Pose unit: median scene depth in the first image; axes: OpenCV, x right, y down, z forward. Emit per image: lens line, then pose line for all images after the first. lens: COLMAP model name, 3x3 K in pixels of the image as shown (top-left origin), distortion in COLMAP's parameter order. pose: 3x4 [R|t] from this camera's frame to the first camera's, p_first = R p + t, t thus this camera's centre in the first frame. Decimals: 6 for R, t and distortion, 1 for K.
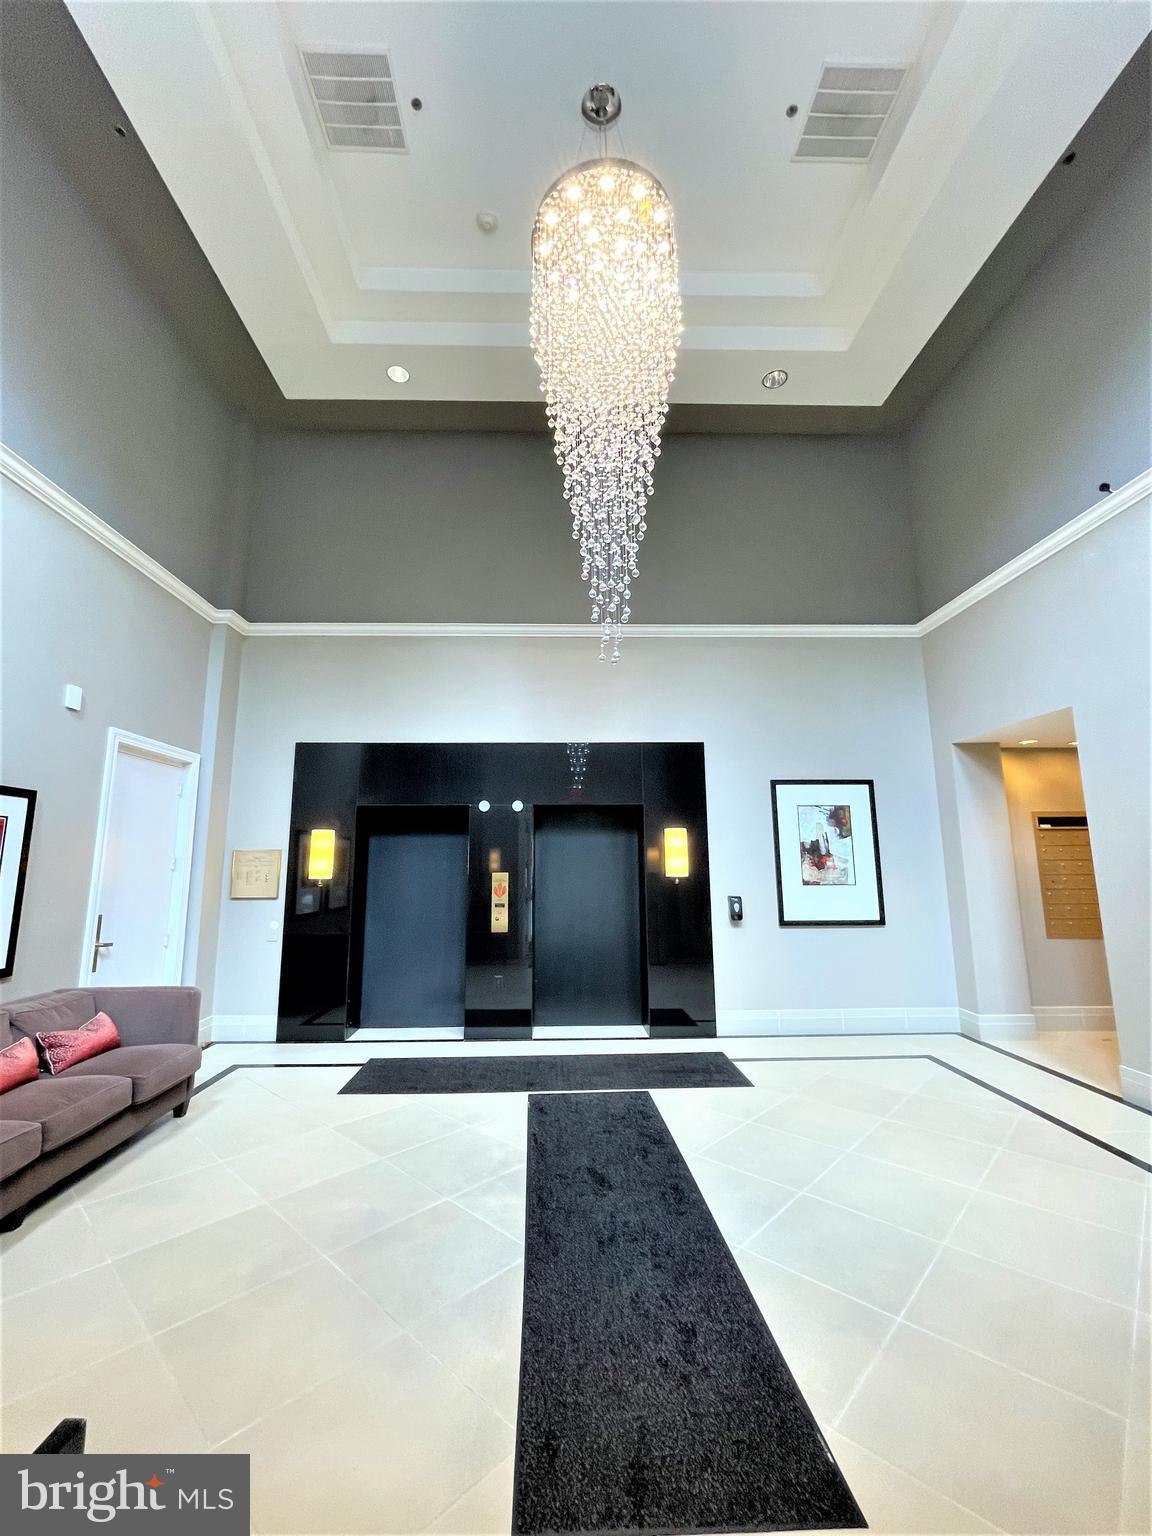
lens RADIAL K [[627.6, 0, 575.6], [0, 627.6, 769.9], [0, 0, 1]] dist [-0.002463, 0.002727]
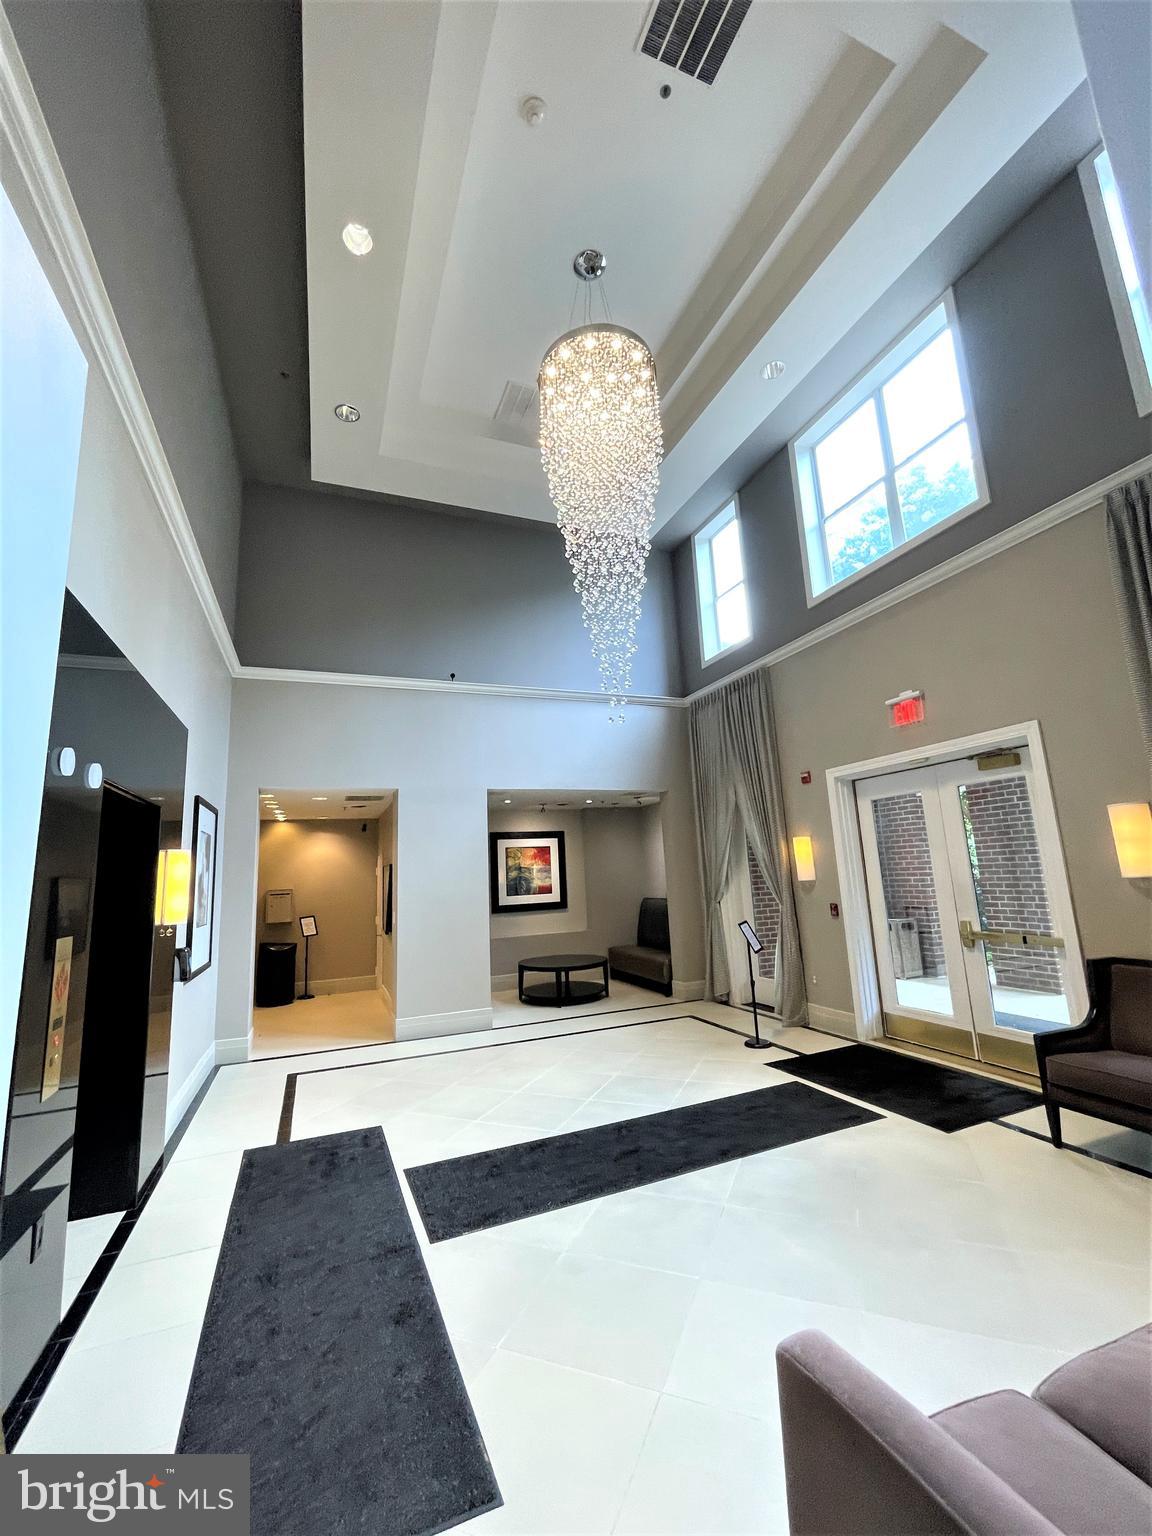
lens RADIAL K [[627.6, 0, 575.8], [0, 627.6, 766.4], [0, 0, 1]] dist [-0.002463, 0.002727]
pose [[-0.352020, 0.184610, 0.917606, -0.918773], [-0.104054, 0.966561, -0.234377, 0.190117], [-0.930191, -0.177986, -0.321040, 1.287707]]
